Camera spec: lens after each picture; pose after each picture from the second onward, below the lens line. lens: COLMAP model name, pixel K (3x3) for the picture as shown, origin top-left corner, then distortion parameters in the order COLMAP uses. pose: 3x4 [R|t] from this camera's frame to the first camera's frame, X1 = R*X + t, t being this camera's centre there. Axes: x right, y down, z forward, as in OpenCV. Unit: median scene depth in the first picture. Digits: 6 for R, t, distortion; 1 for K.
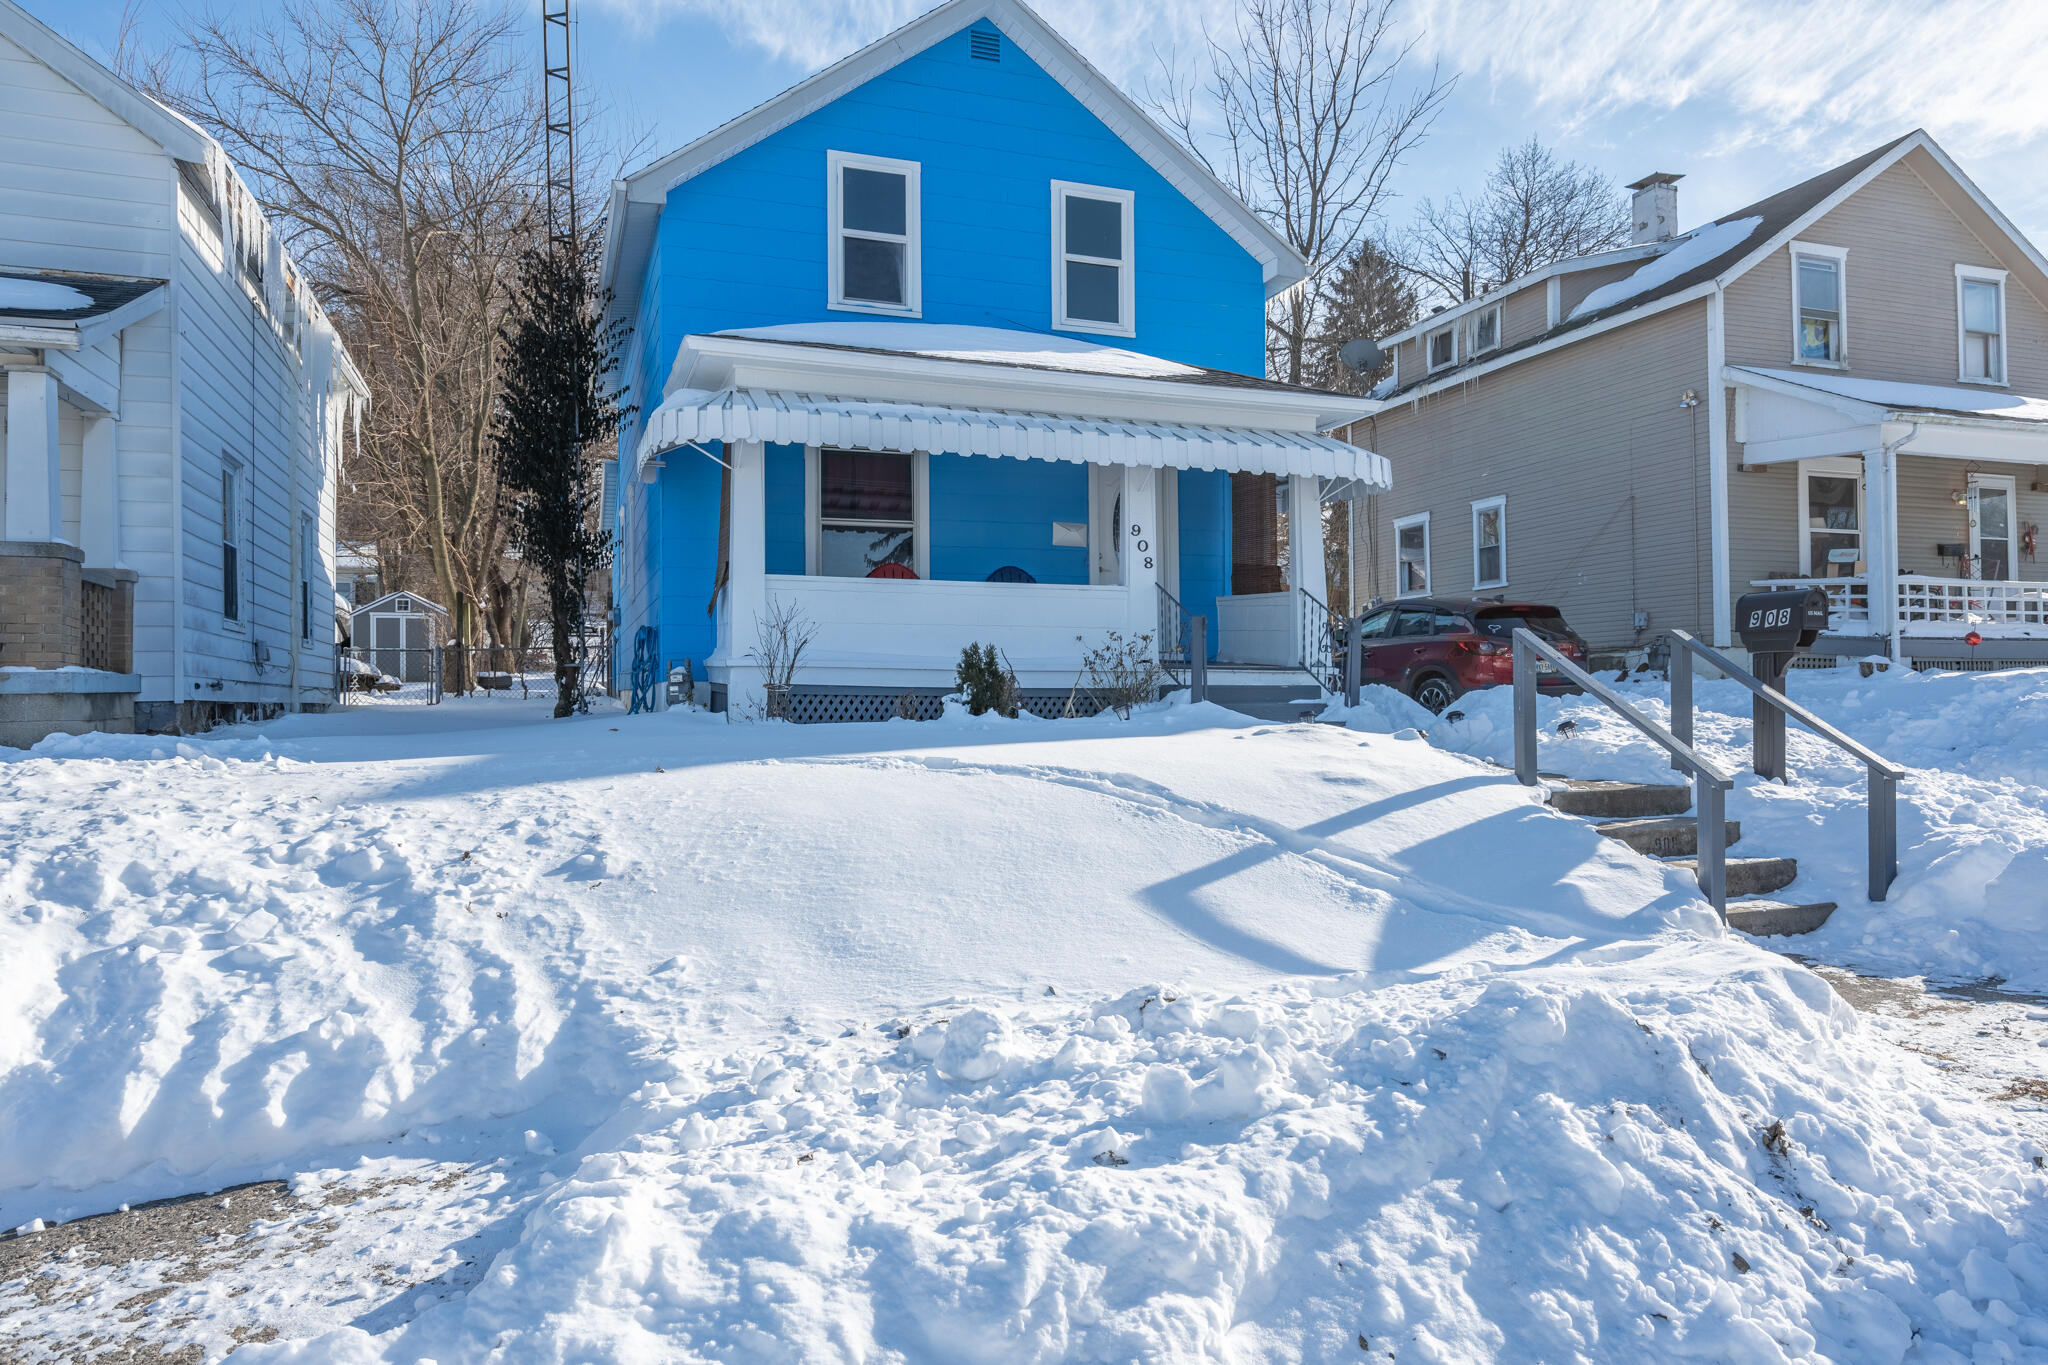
lens RADIAL K [[1289.7, 0, 1024.0], [0, 1289.7, 682.5], [0, 0, 1]] dist [0.008425, -0.001316]
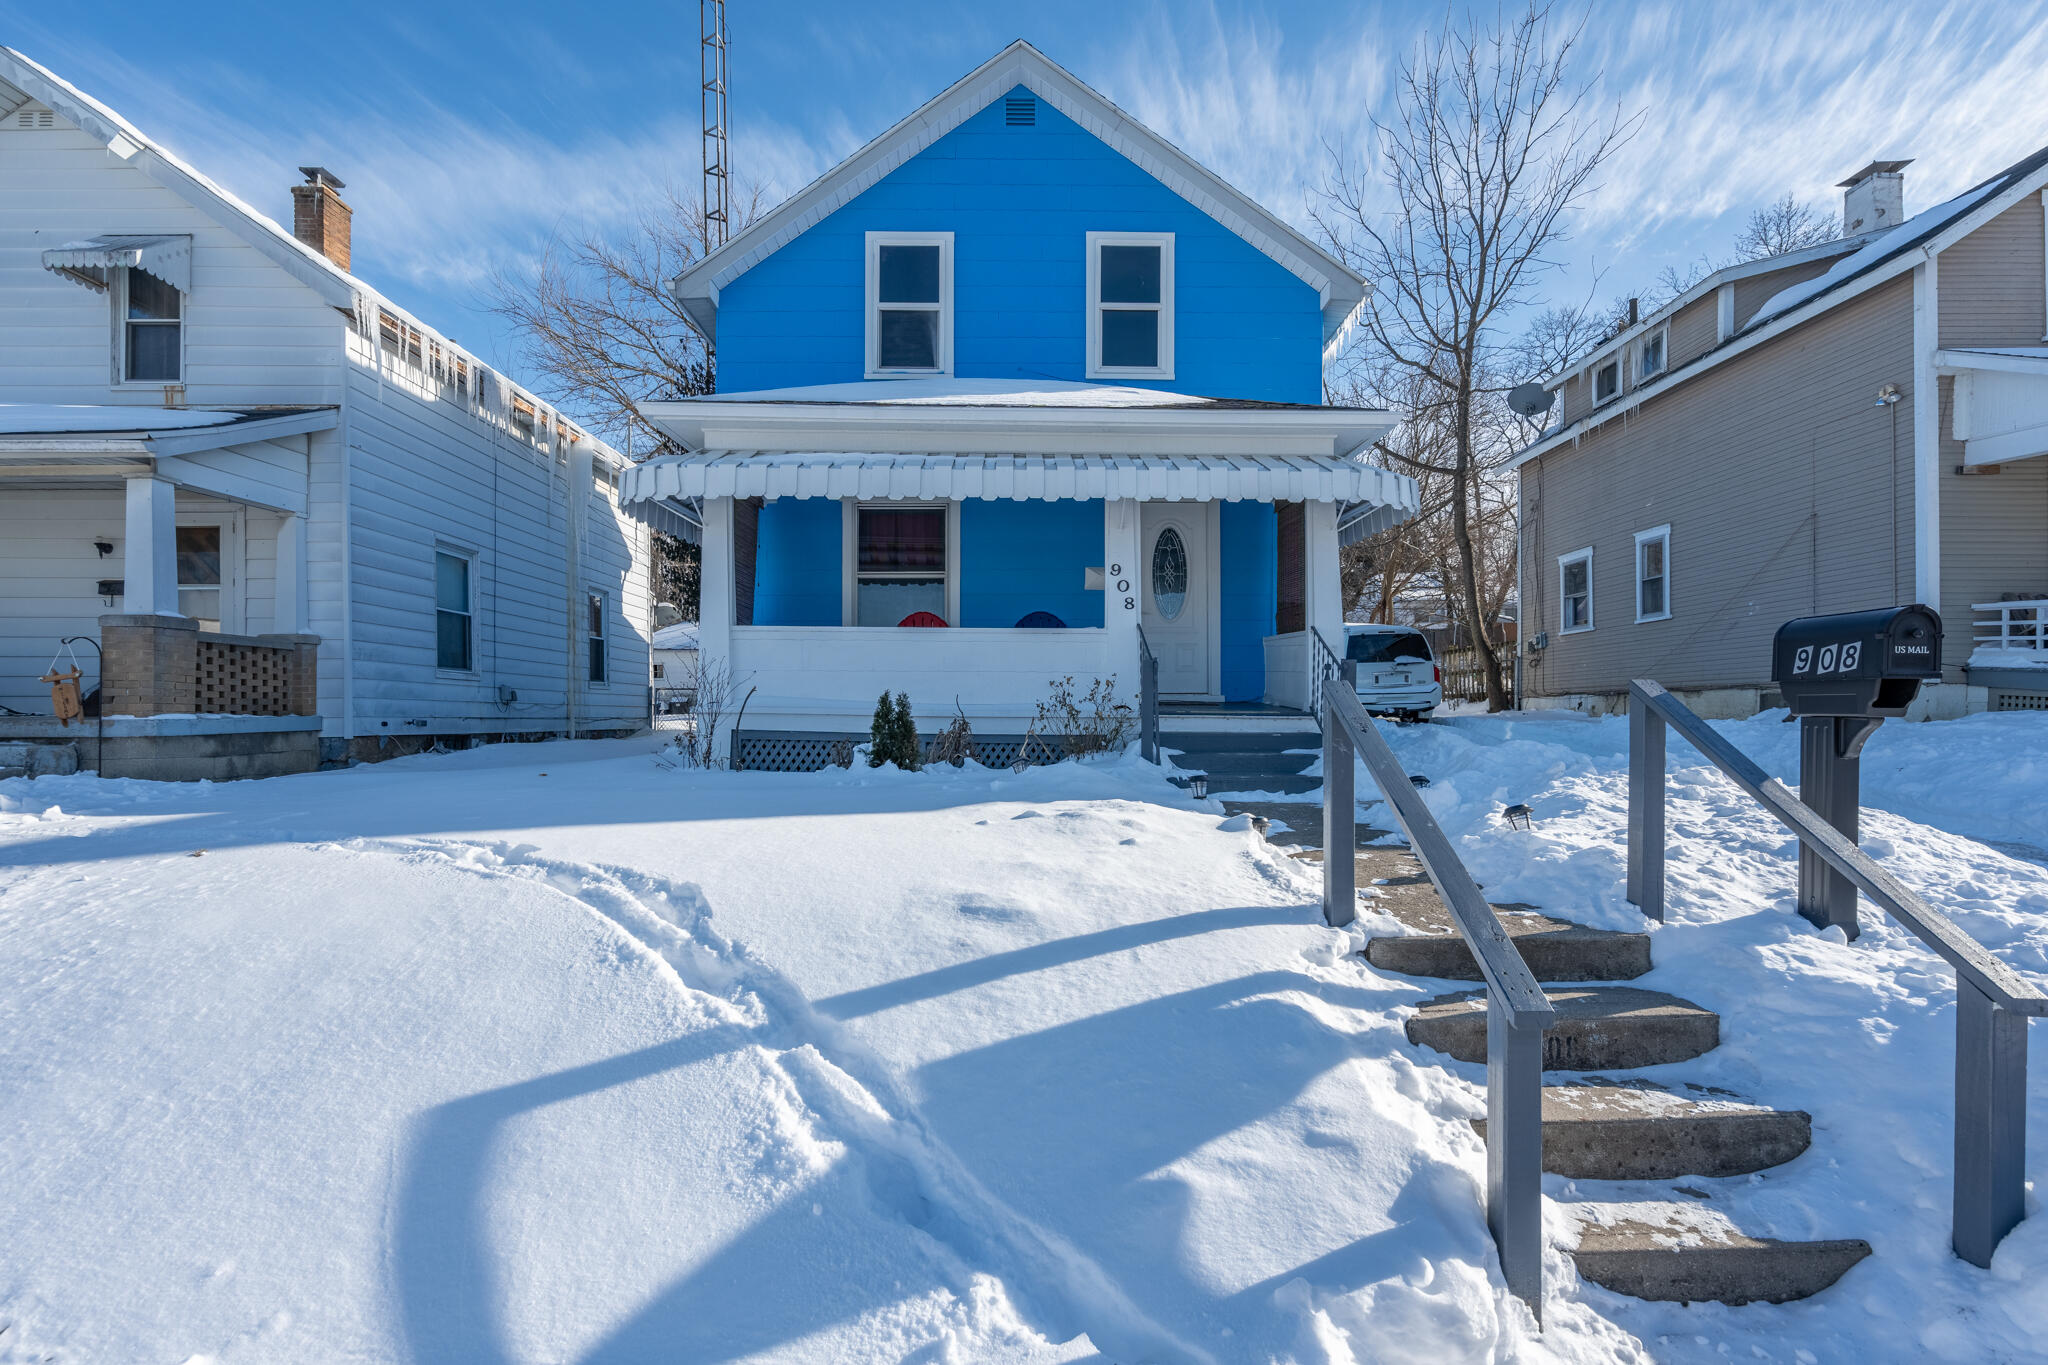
lens RADIAL K [[936.0, 0, 1020.2], [0, 936.0, 719.6], [0, 0, 1]] dist [-0.000355, 0.001038]
pose [[0.946652, 0.007595, -0.322169, 0.221936], [-0.001847, 0.999834, 0.018142, -0.017545], [0.322253, -0.016579, 0.946508, 0.286782]]
